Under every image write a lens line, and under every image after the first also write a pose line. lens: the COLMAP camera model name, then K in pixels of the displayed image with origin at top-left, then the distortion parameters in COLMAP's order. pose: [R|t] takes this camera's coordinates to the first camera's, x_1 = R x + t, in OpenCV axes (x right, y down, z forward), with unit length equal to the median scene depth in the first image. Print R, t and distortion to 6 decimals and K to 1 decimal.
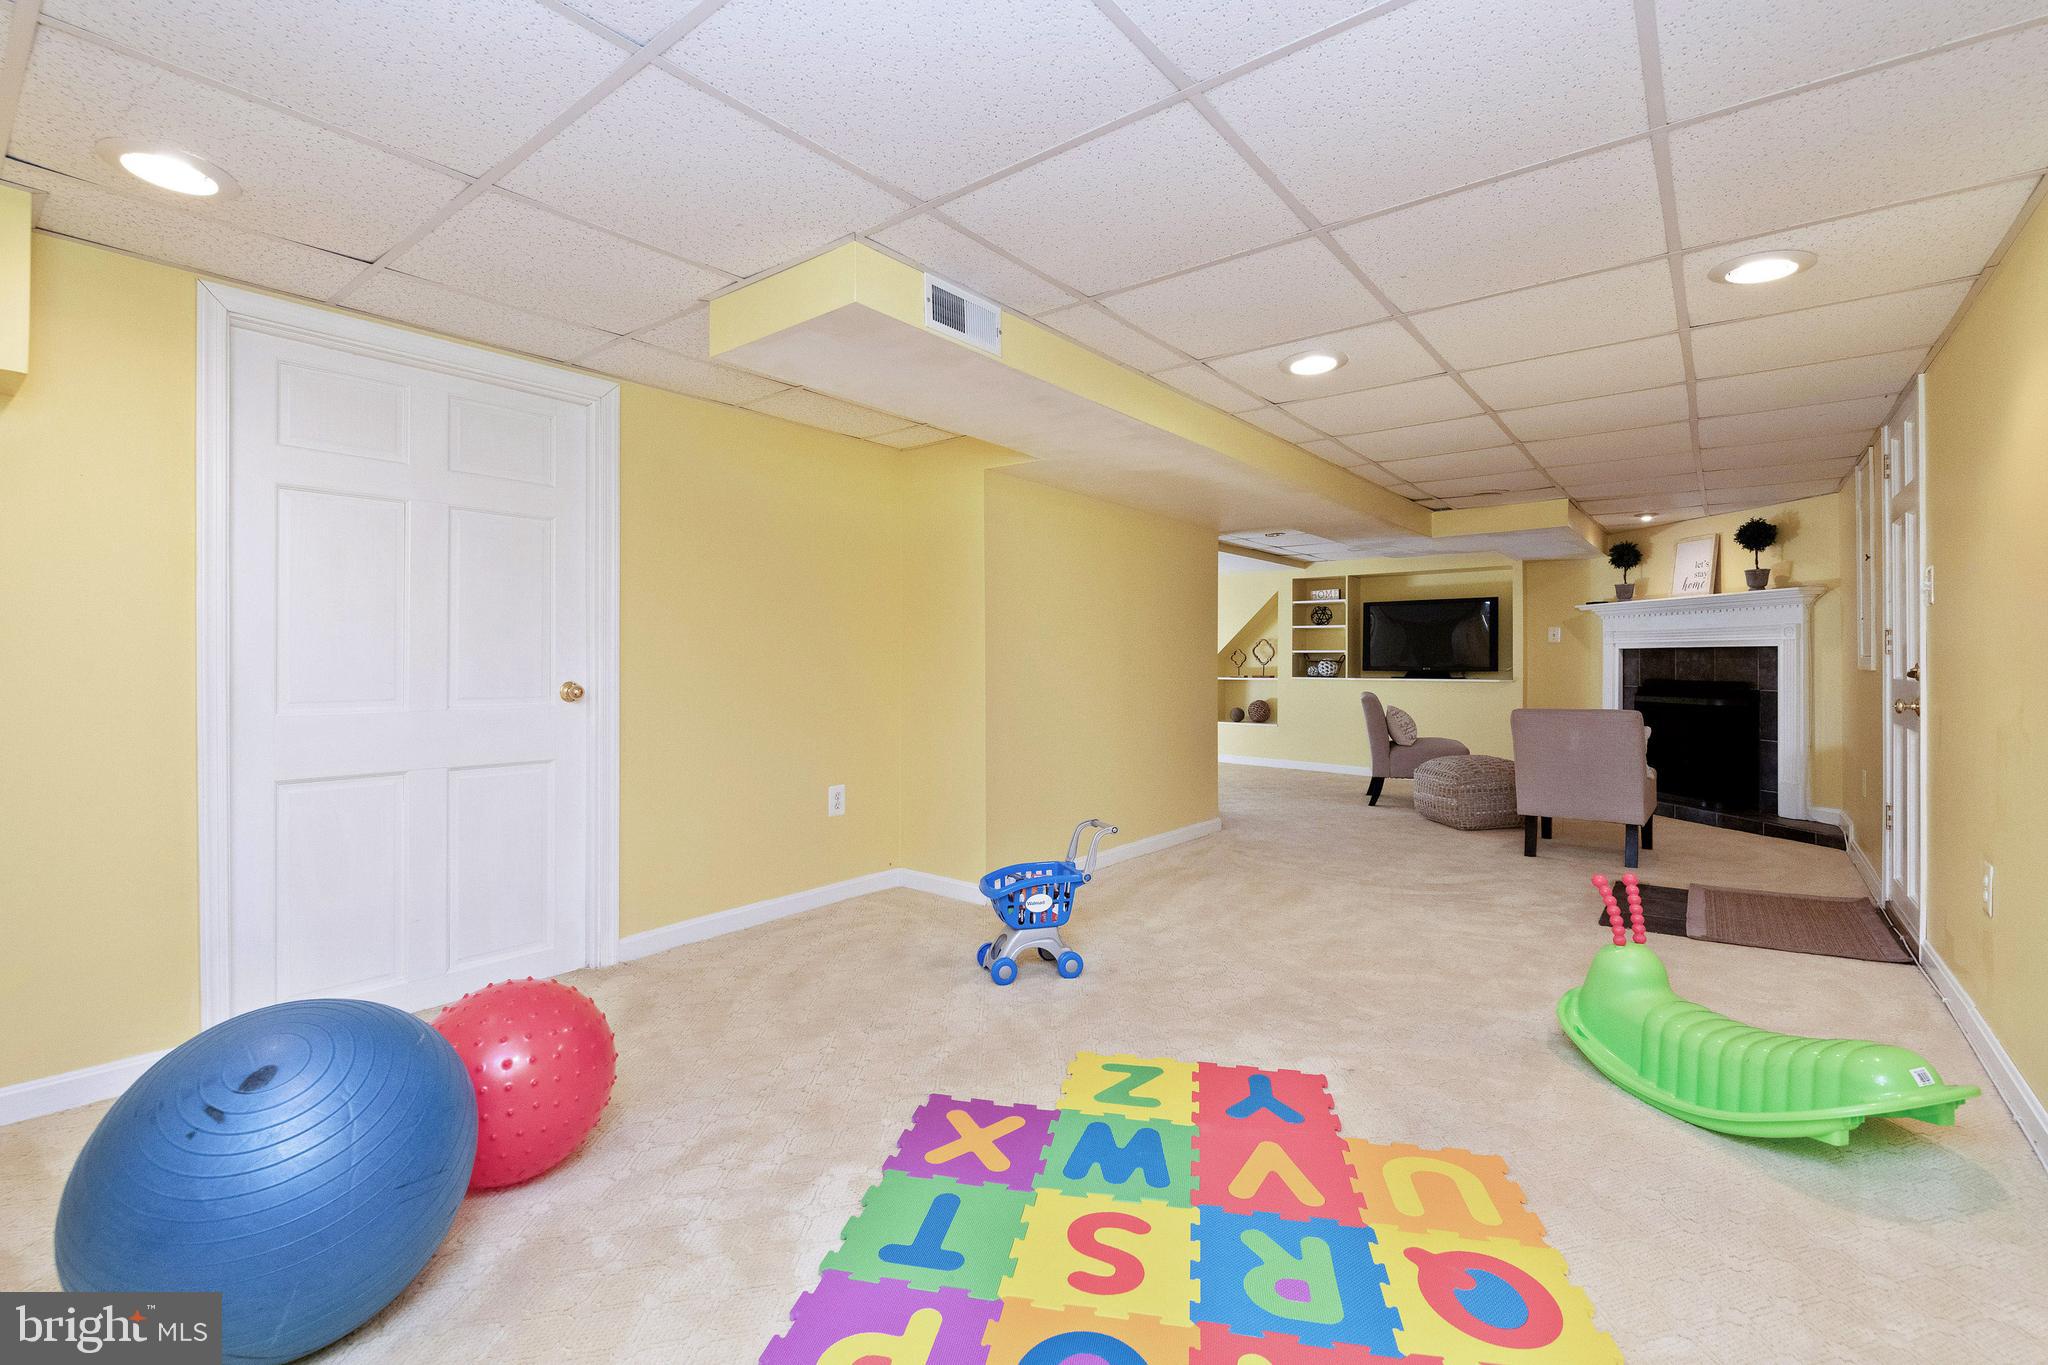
lens RADIAL K [[904.4, 0, 1010.4], [0, 904.4, 666.8], [0, 0, 1]] dist [0.001844, -0.003058]
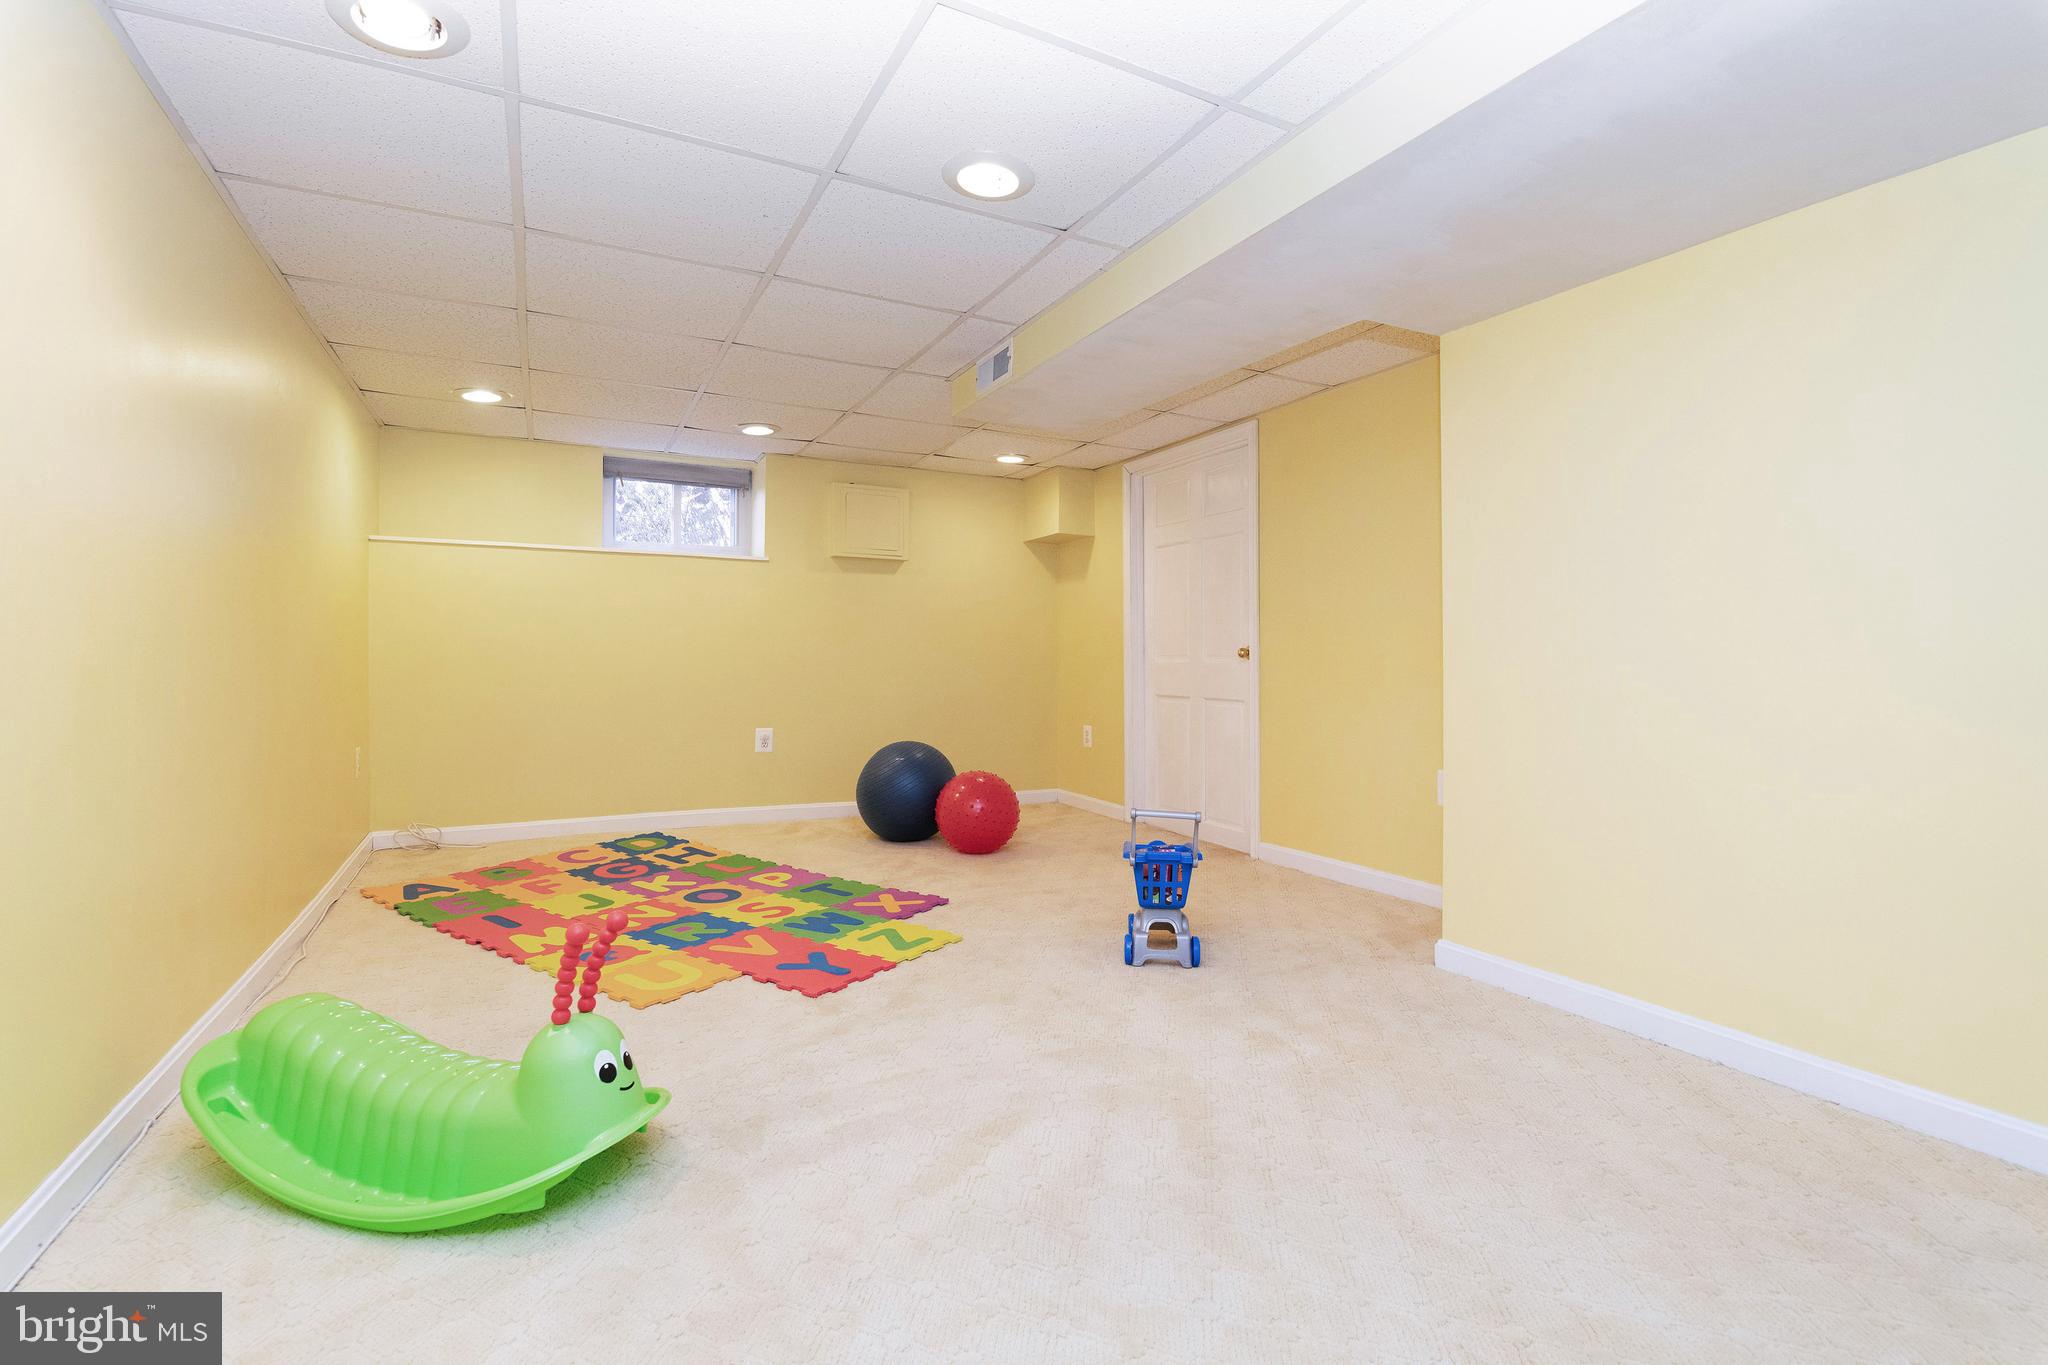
lens RADIAL K [[904.4, 0, 1026.1], [0, 904.4, 674.1], [0, 0, 1]] dist [0.001844, -0.003058]
pose [[-0.398325, 0.013495, -0.917145, 1.446475], [-0.006541, 0.999825, 0.017553, 0.064053], [0.917221, 0.012991, -0.398167, 1.954579]]
